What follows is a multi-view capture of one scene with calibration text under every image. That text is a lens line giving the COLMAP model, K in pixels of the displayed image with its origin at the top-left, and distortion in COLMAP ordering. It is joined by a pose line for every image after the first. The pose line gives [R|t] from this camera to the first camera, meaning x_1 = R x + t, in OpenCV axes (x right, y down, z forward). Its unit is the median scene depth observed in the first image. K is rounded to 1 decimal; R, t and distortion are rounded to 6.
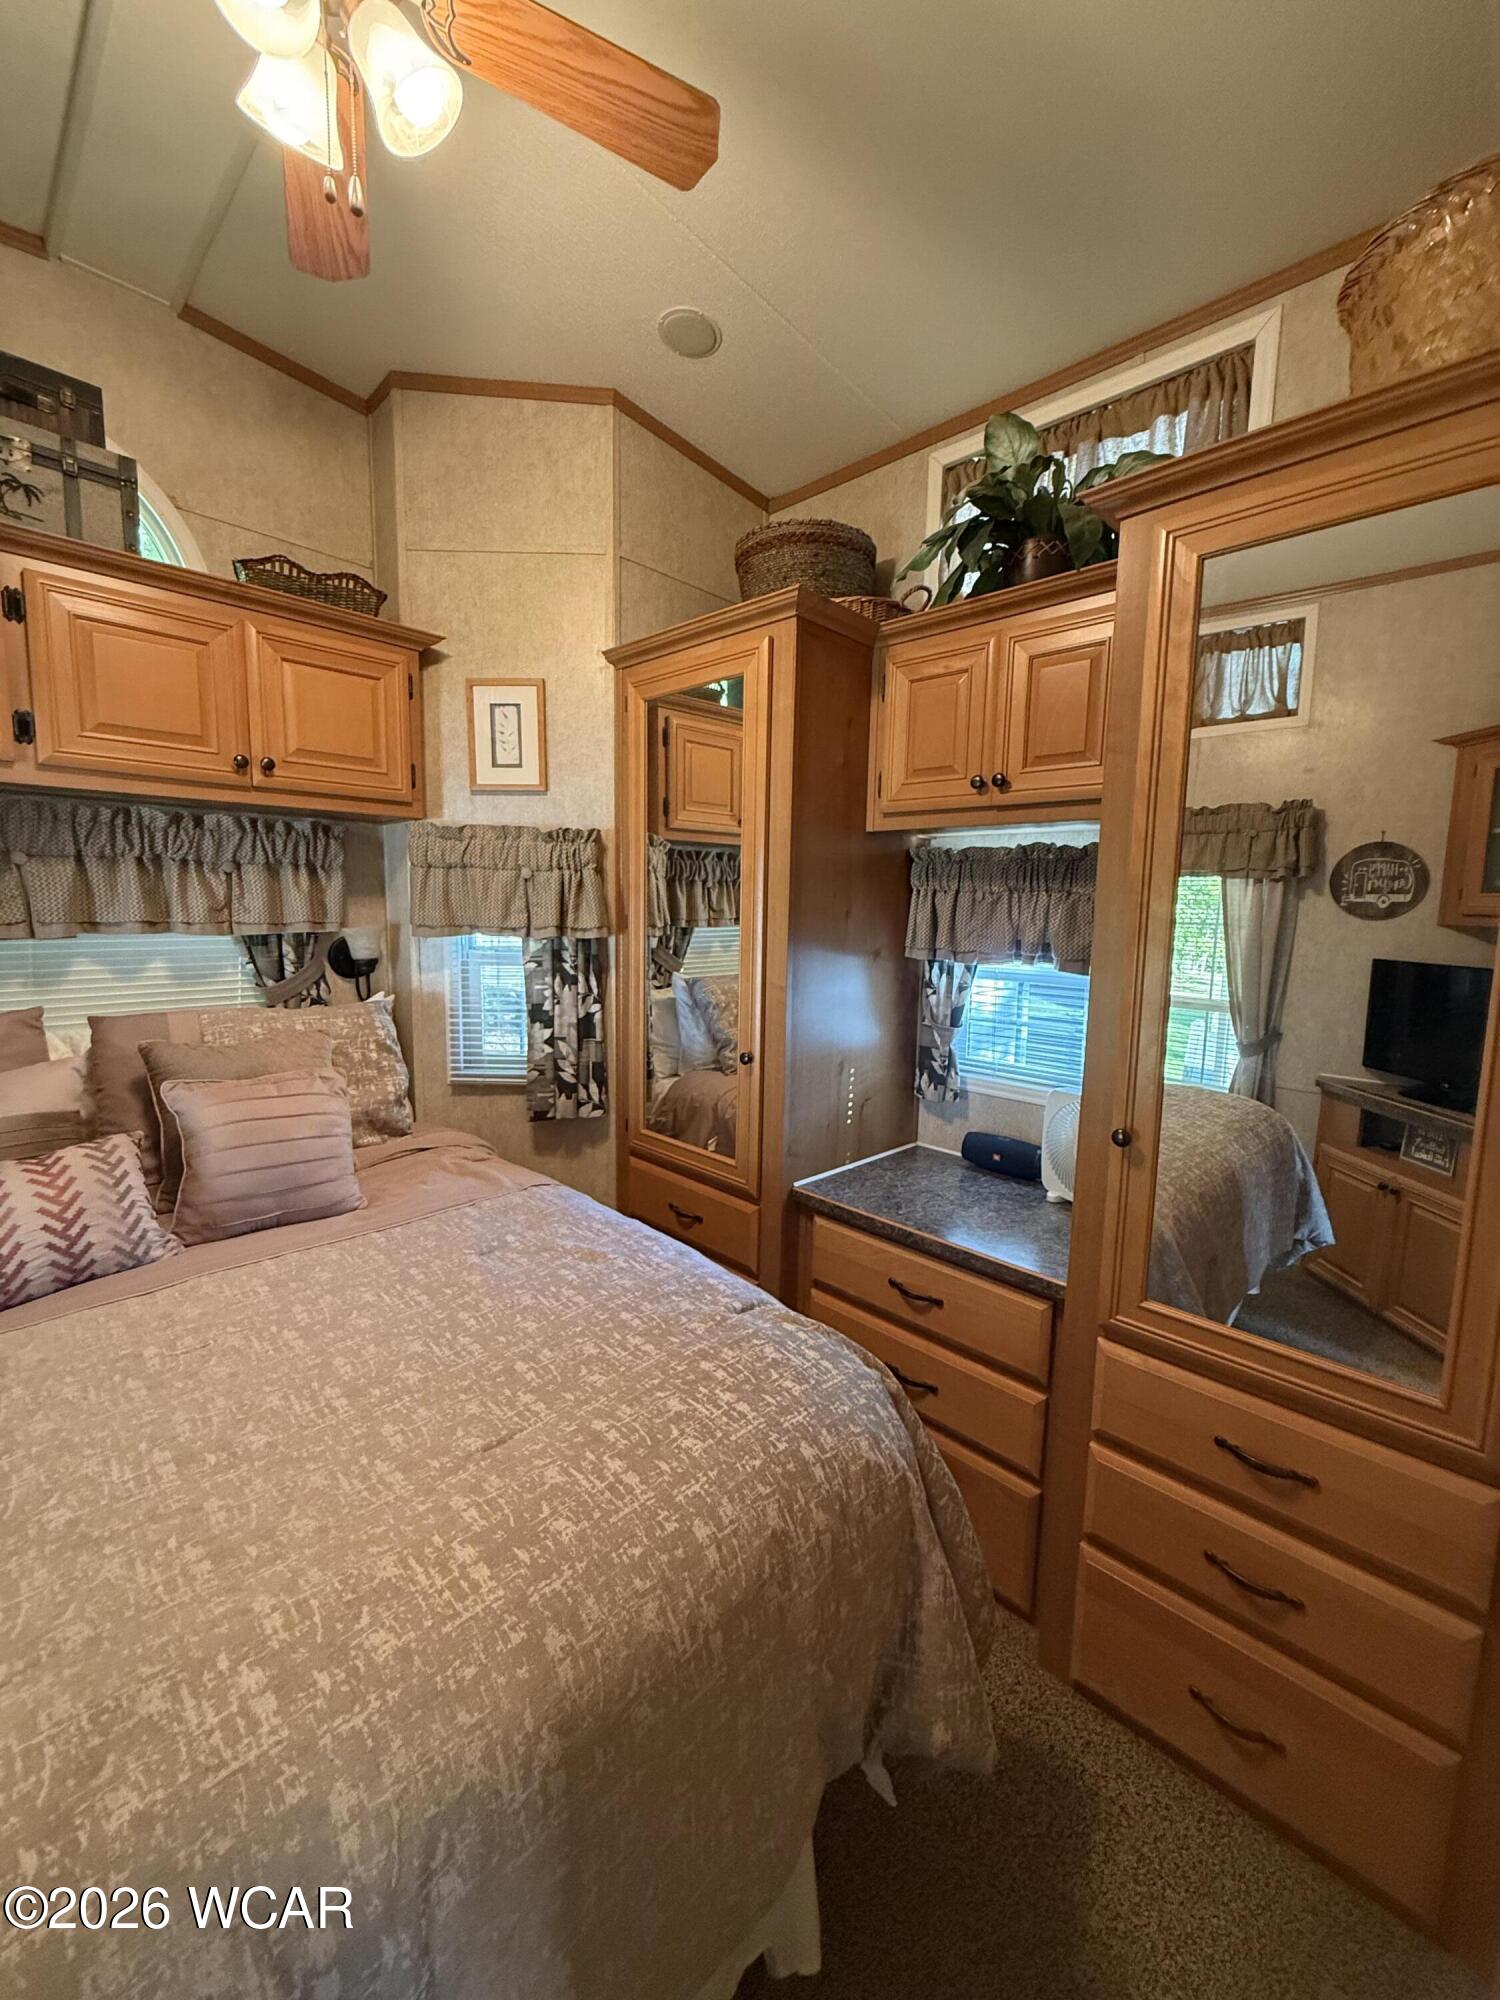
lens RADIAL K [[792.5, 0, 748.5], [0, 792.5, 999.6], [0, 0, 1]] dist [-0.000306, 0.000144]
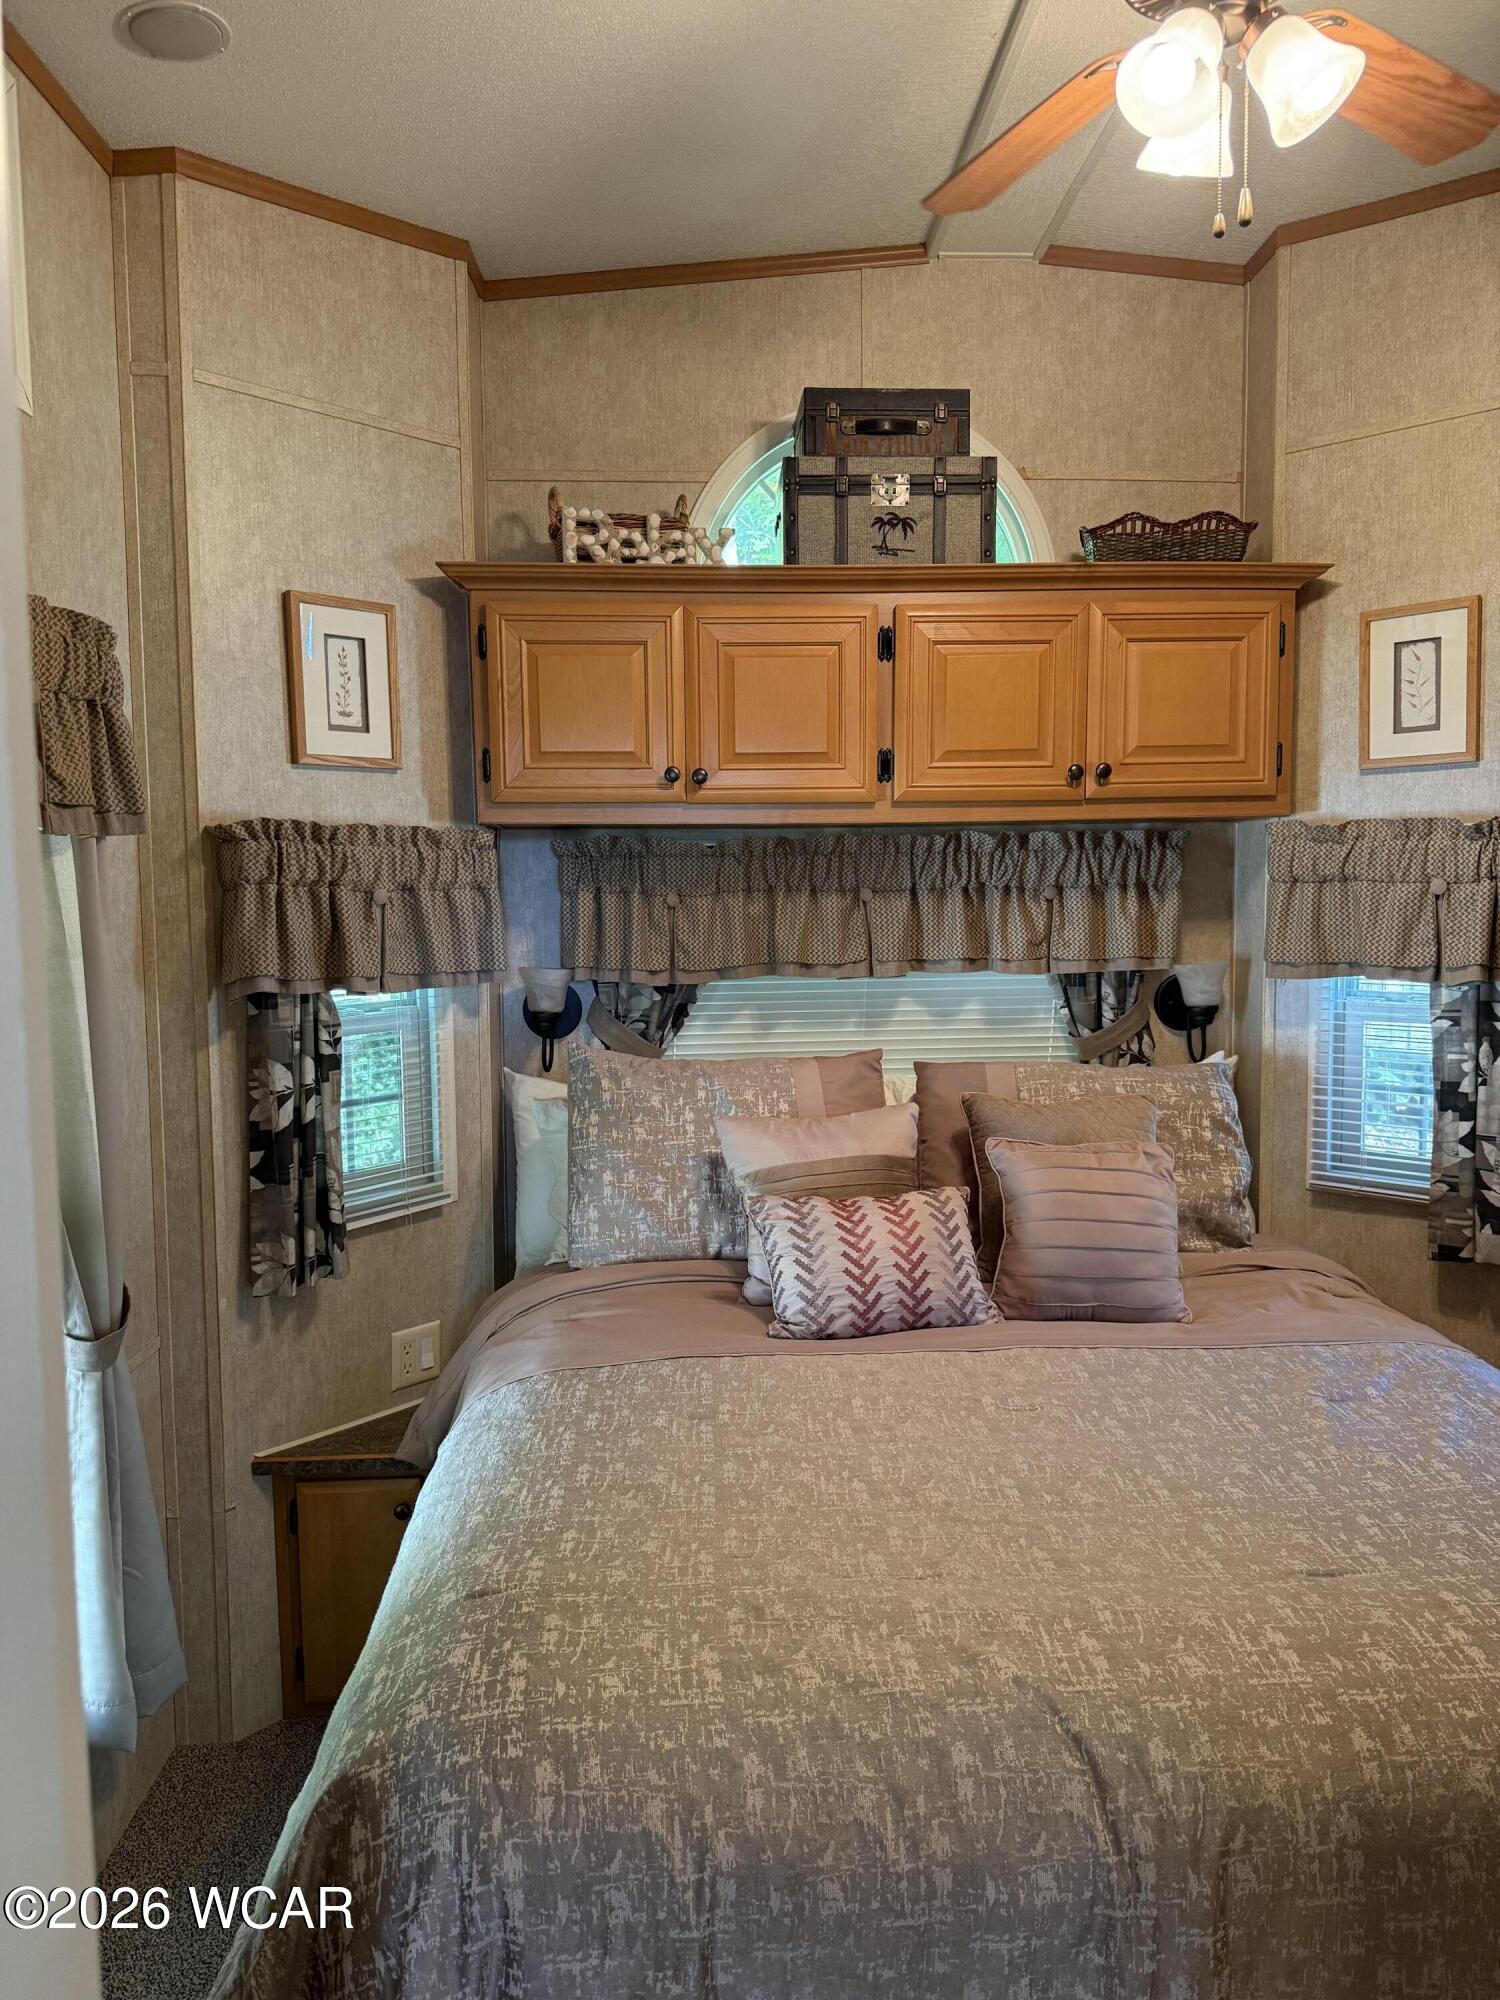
lens RADIAL K [[1393.4, 0, 744.8], [0, 1393.4, 1007.7], [0, 0, 1]] dist [0.061202, -0.084714]
pose [[0.724414, 0.031702, -0.688636, 0.154503], [-0.057752, 0.998221, -0.014798, -0.006888], [0.686942, 0.050490, 0.724956, -0.344169]]
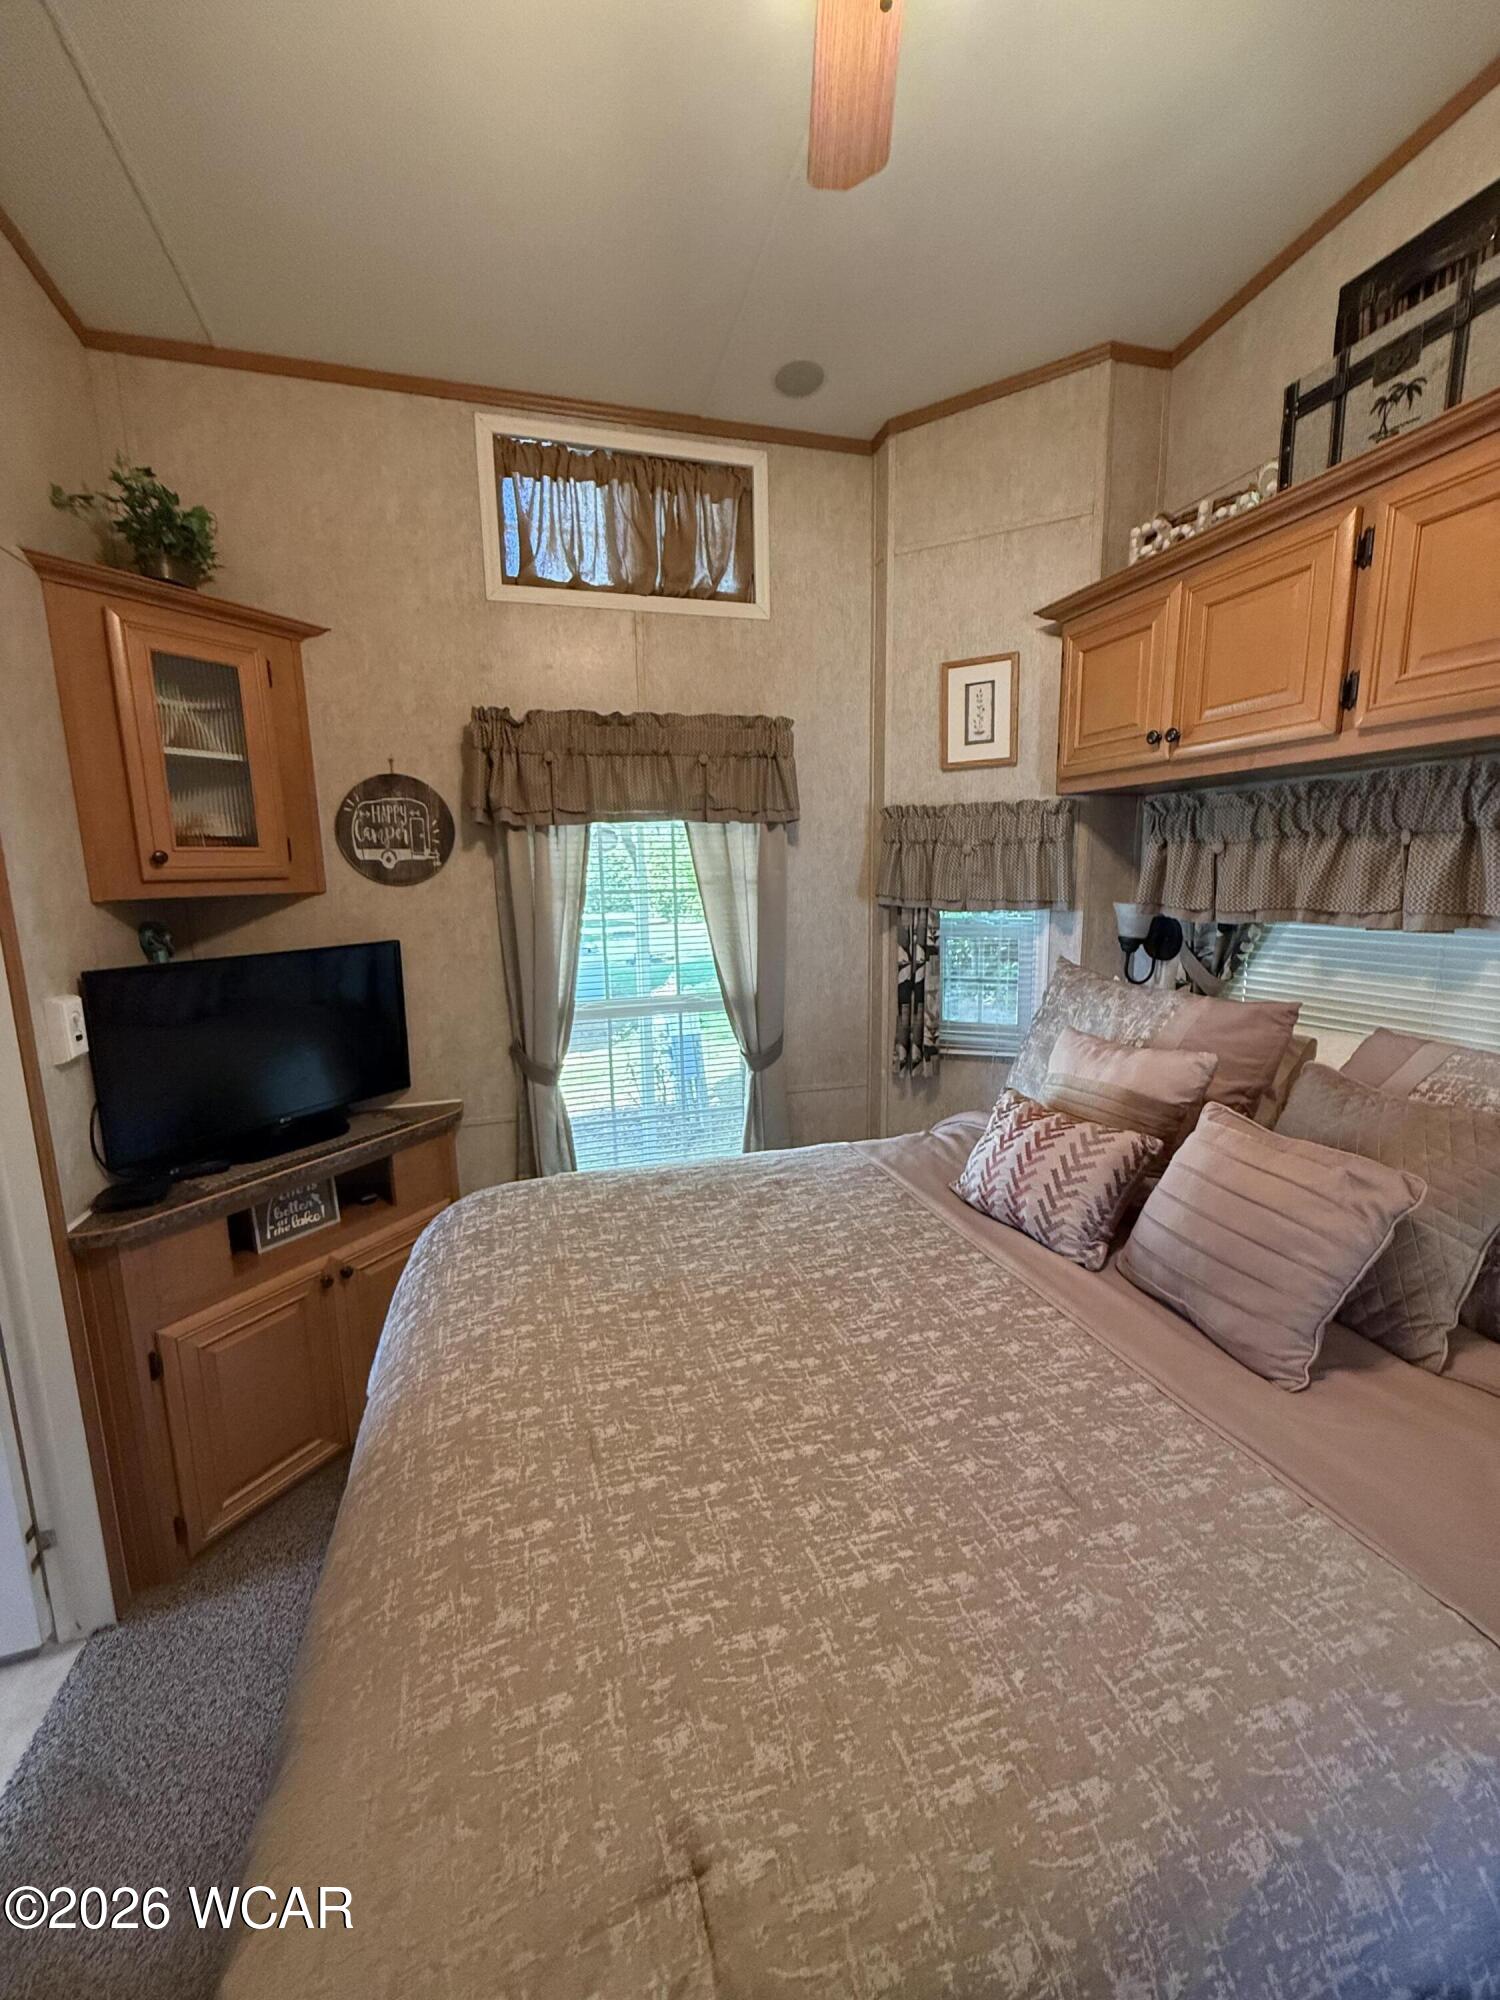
lens RADIAL K [[792.5, 0, 750.0], [0, 792.5, 998.3], [0, 0, 1]] dist [-0.000306, 0.000144]
pose [[-0.481698, 0.127248, -0.867050, 0.206971], [-0.100062, 0.974944, 0.198673, -0.112332], [0.870606, 0.182459, -0.456896, 0.839797]]
